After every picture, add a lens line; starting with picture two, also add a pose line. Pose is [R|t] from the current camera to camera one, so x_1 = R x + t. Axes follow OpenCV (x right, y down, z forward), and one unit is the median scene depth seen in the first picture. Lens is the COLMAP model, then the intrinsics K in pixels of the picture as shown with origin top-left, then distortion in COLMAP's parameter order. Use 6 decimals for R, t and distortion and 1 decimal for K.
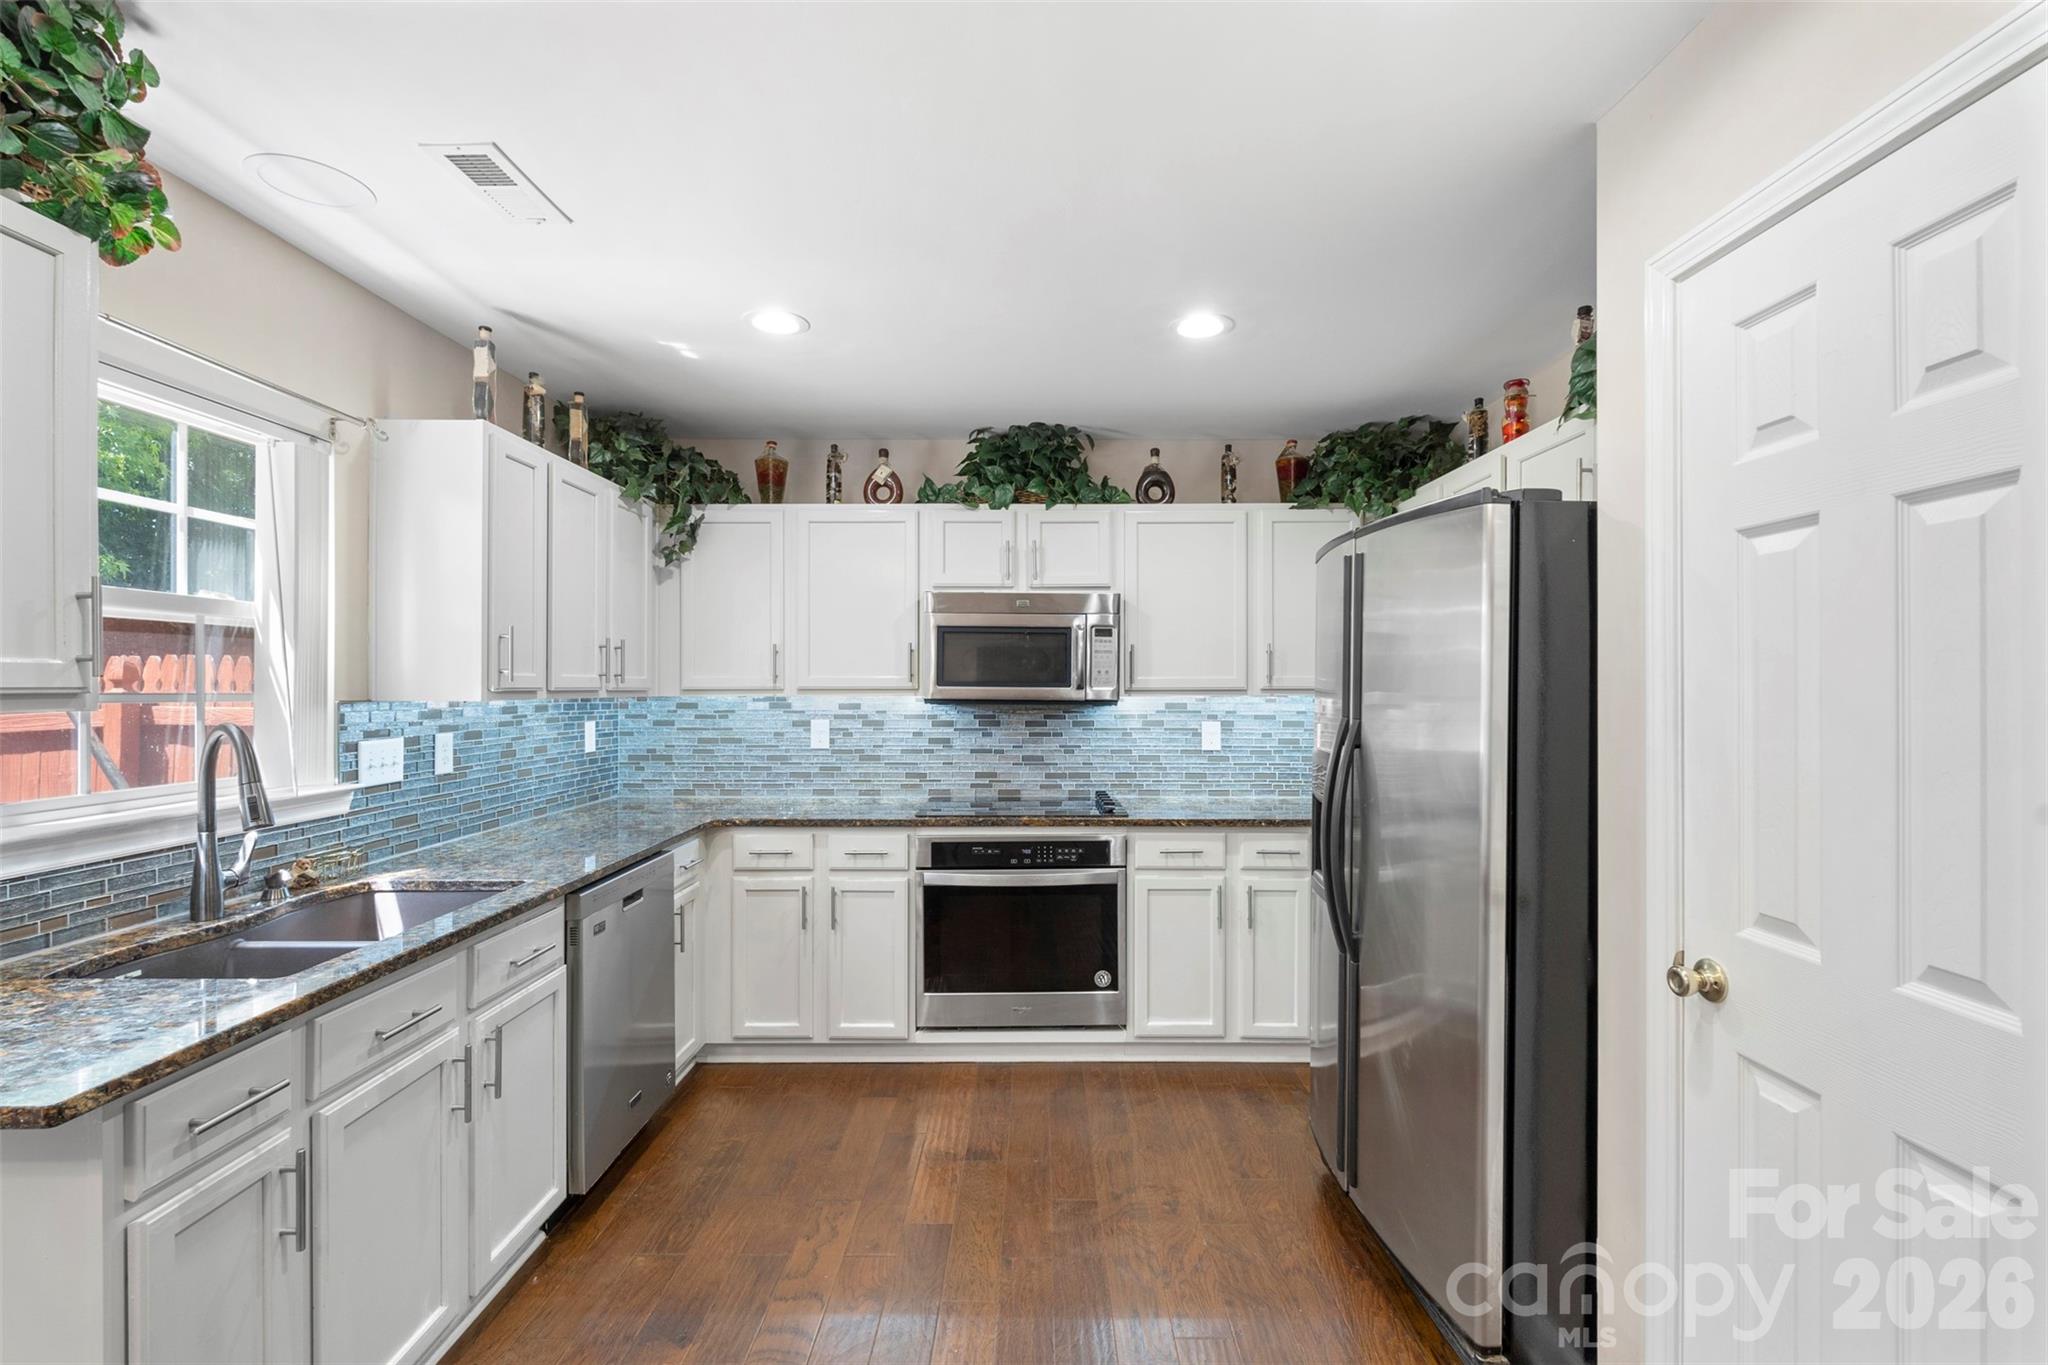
lens RADIAL K [[922.0, 0, 1028.5], [0, 922.0, 683.7], [0, 0, 1]] dist [-0.003165, -0.001193]
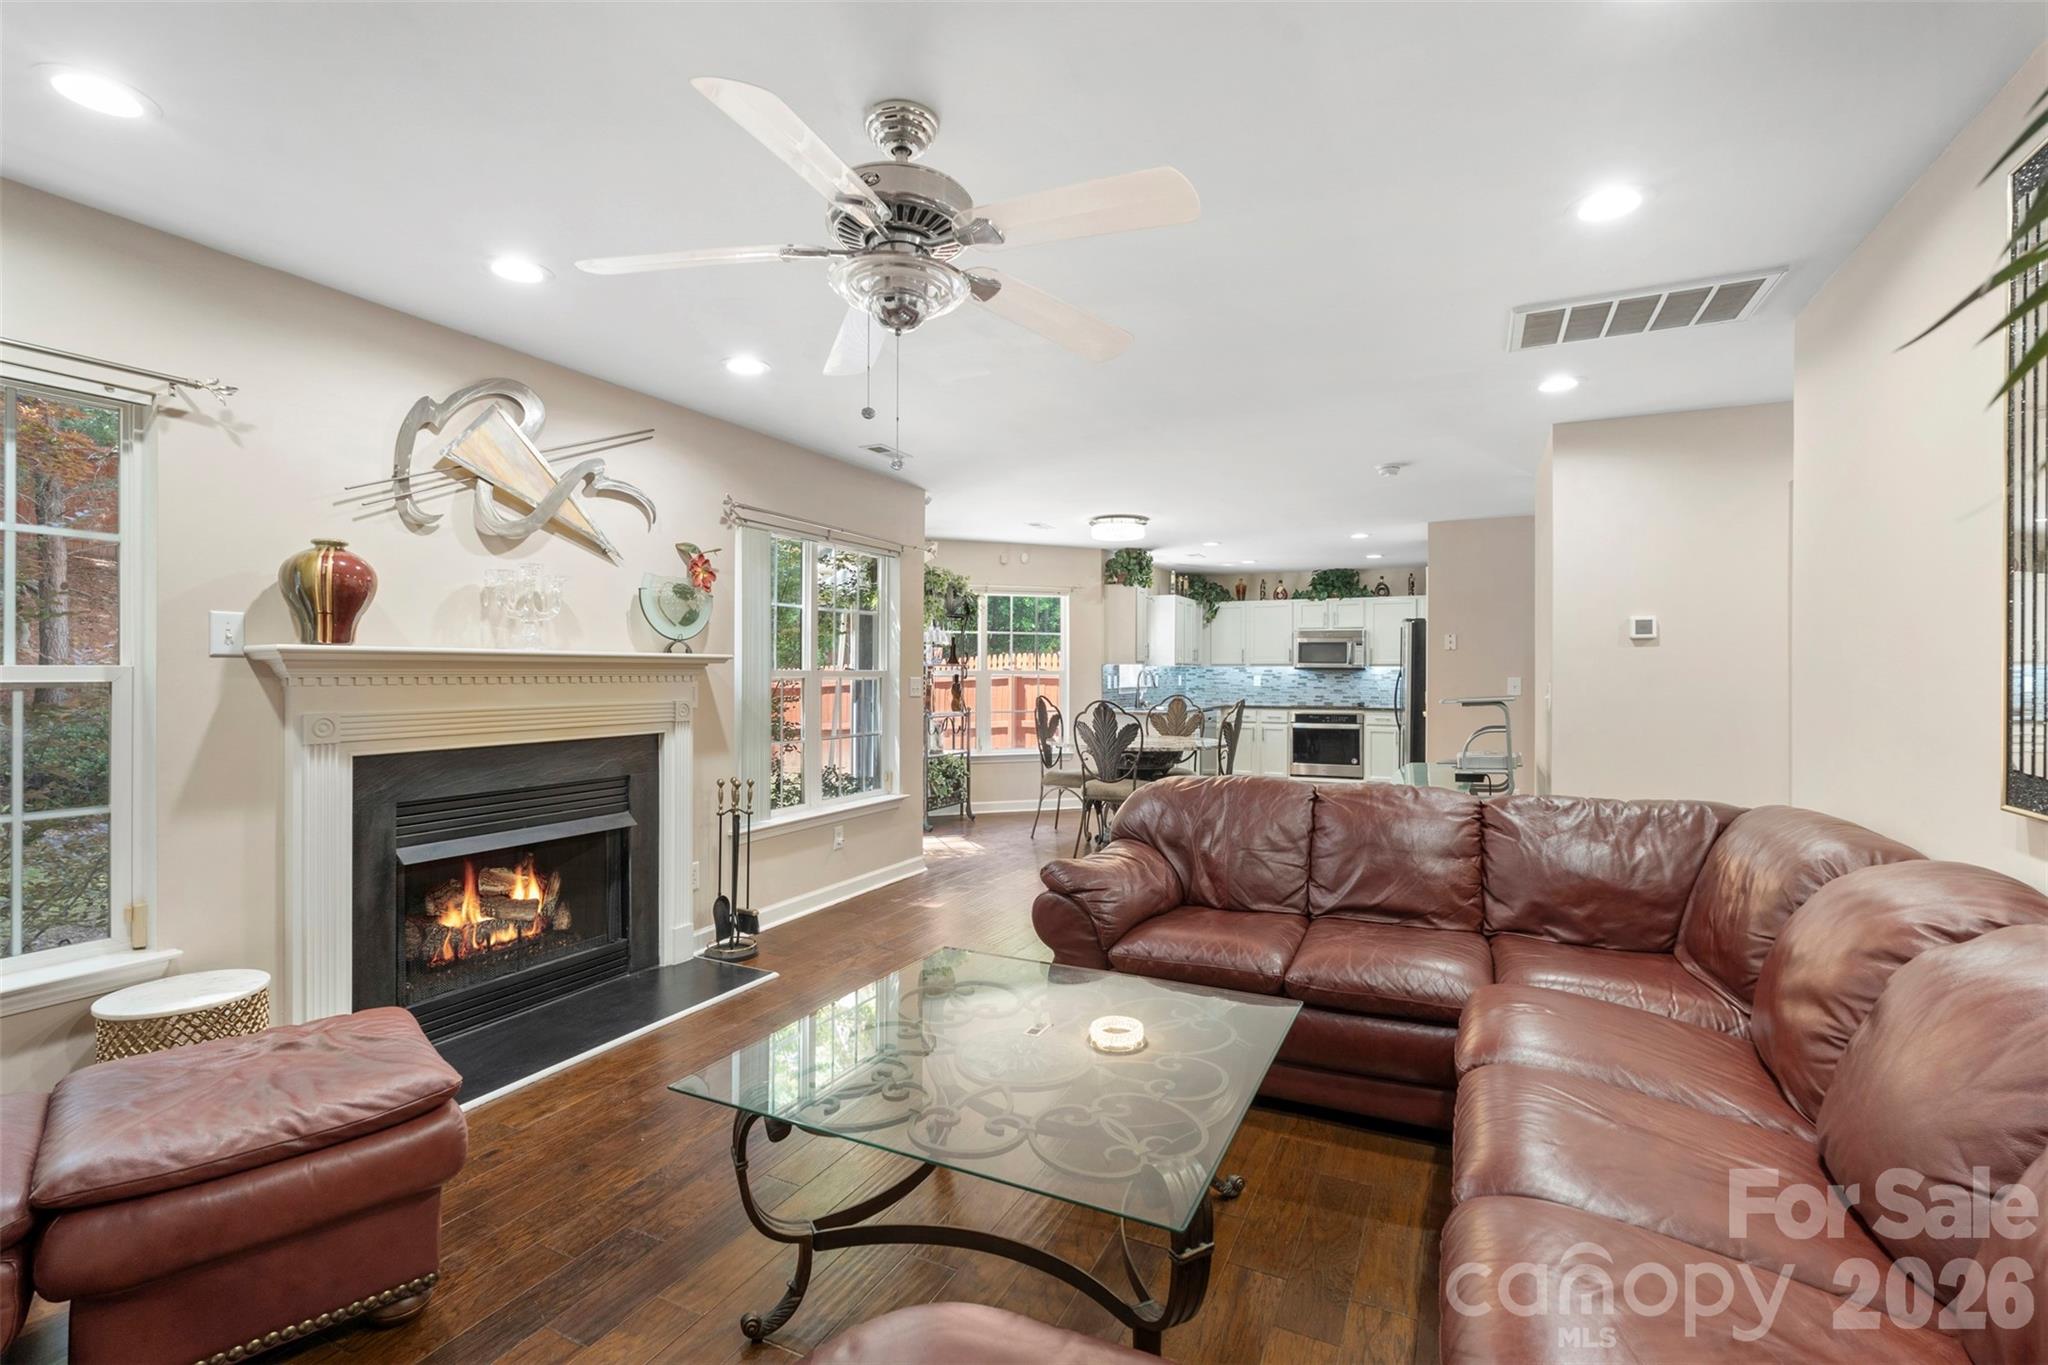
lens RADIAL K [[922.0, 0, 1028.4], [0, 922.0, 673.7], [0, 0, 1]] dist [-0.003165, -0.001193]
pose [[0.905902, 0.002032, -0.423482, 0.359050], [-0.001266, 0.999997, 0.002090, 0.031055], [0.423485, -0.001357, 0.905902, -1.995347]]
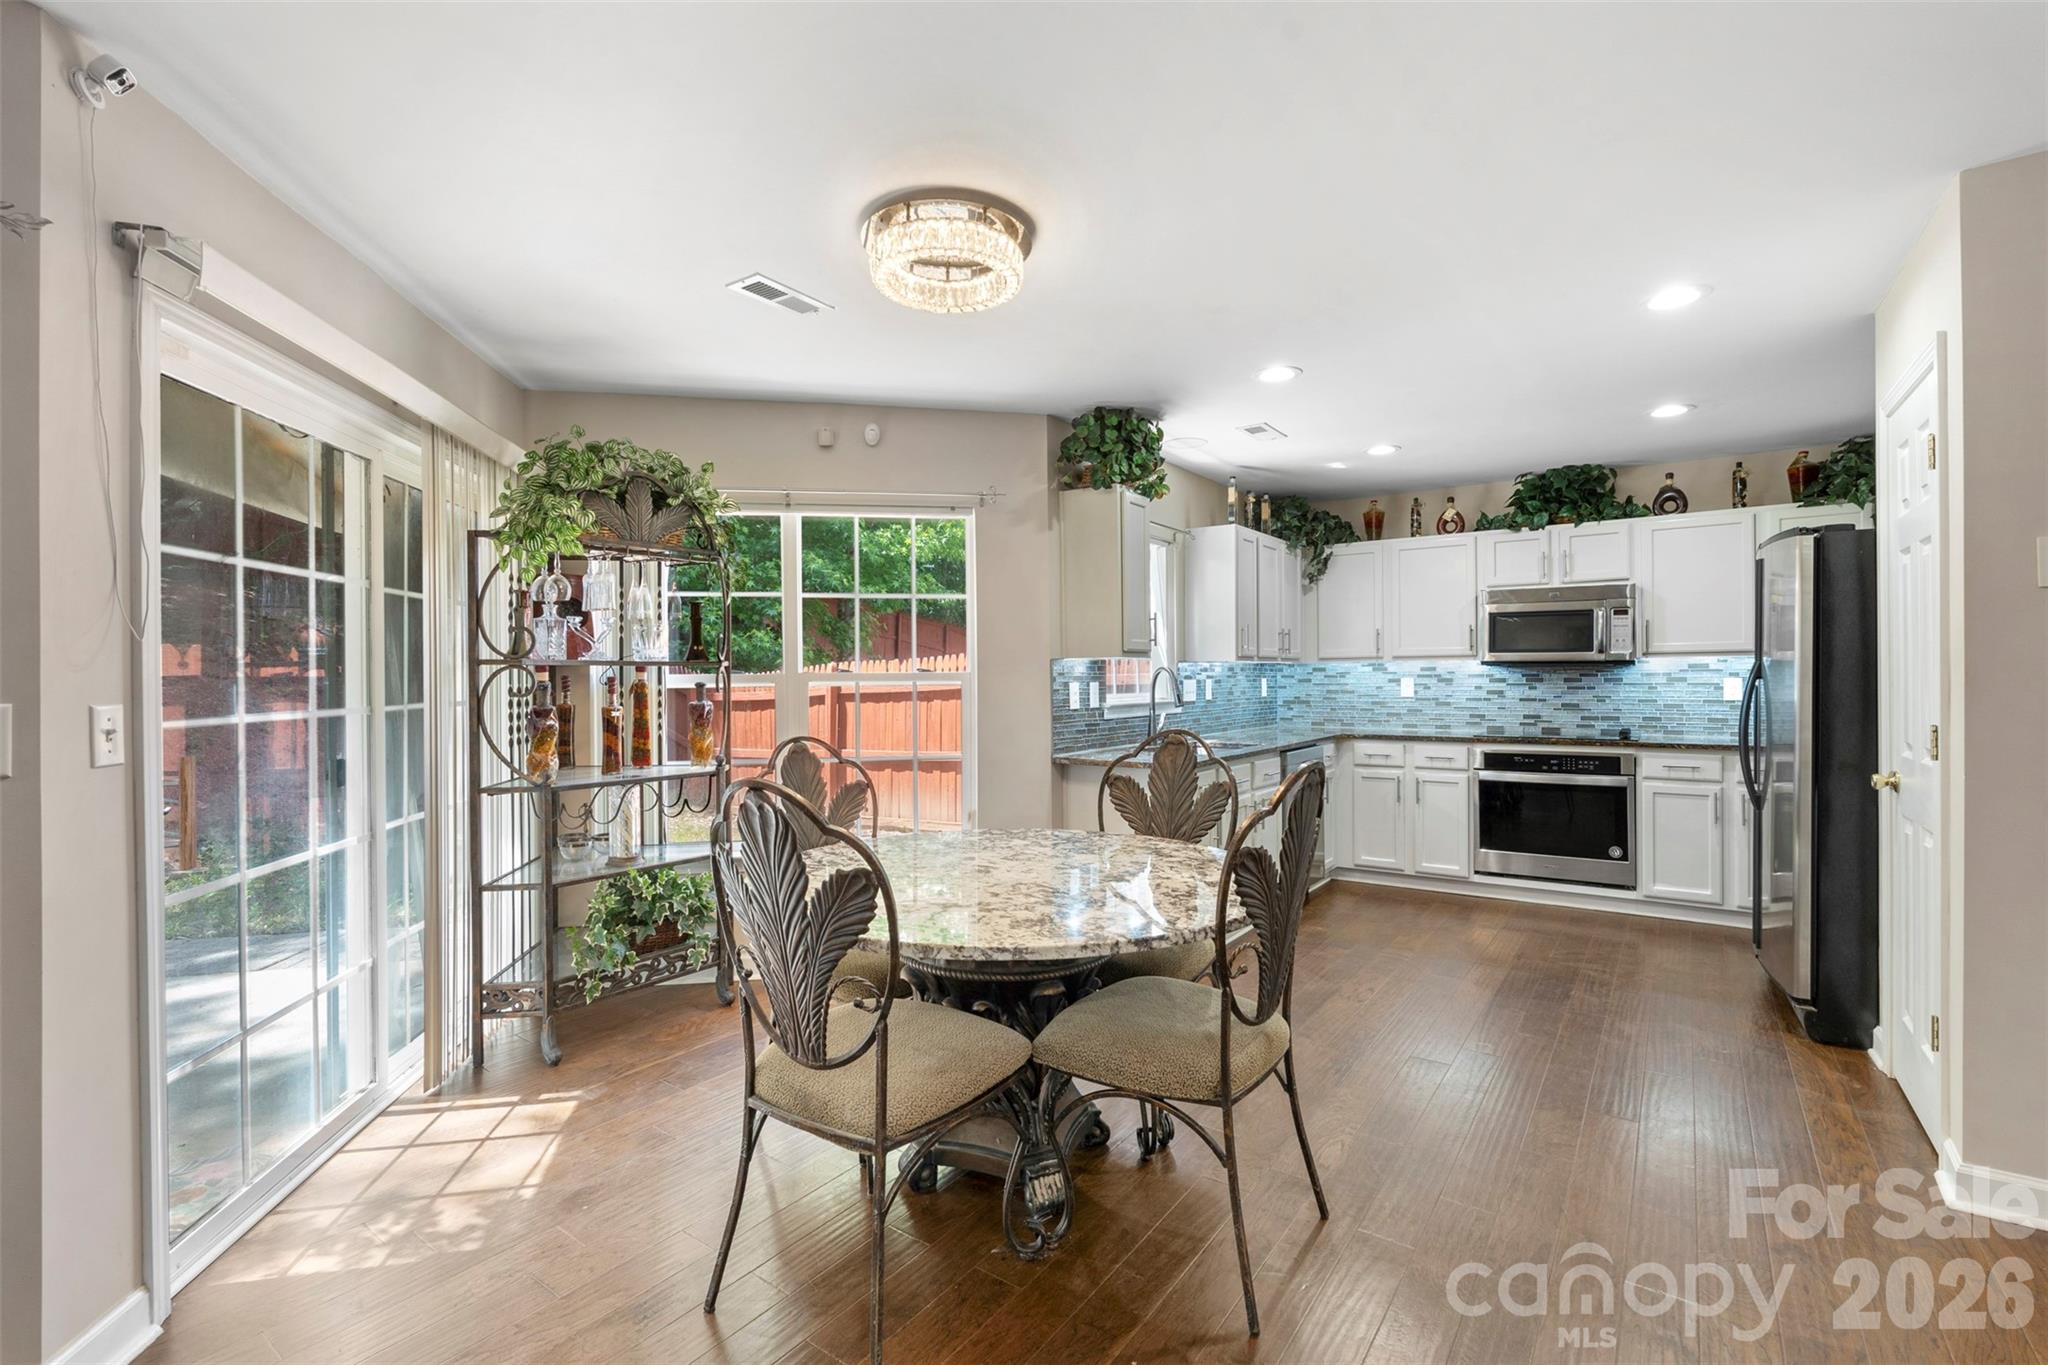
lens RADIAL K [[922.0, 0, 1026.6], [0, 922.0, 679.3], [0, 0, 1]] dist [-0.003165, -0.001193]
pose [[0.821038, -0.004880, -0.570852, 0.137488], [0.008437, 0.999958, 0.003586, 0.033791], [0.570811, -0.007760, 0.821045, -0.663187]]
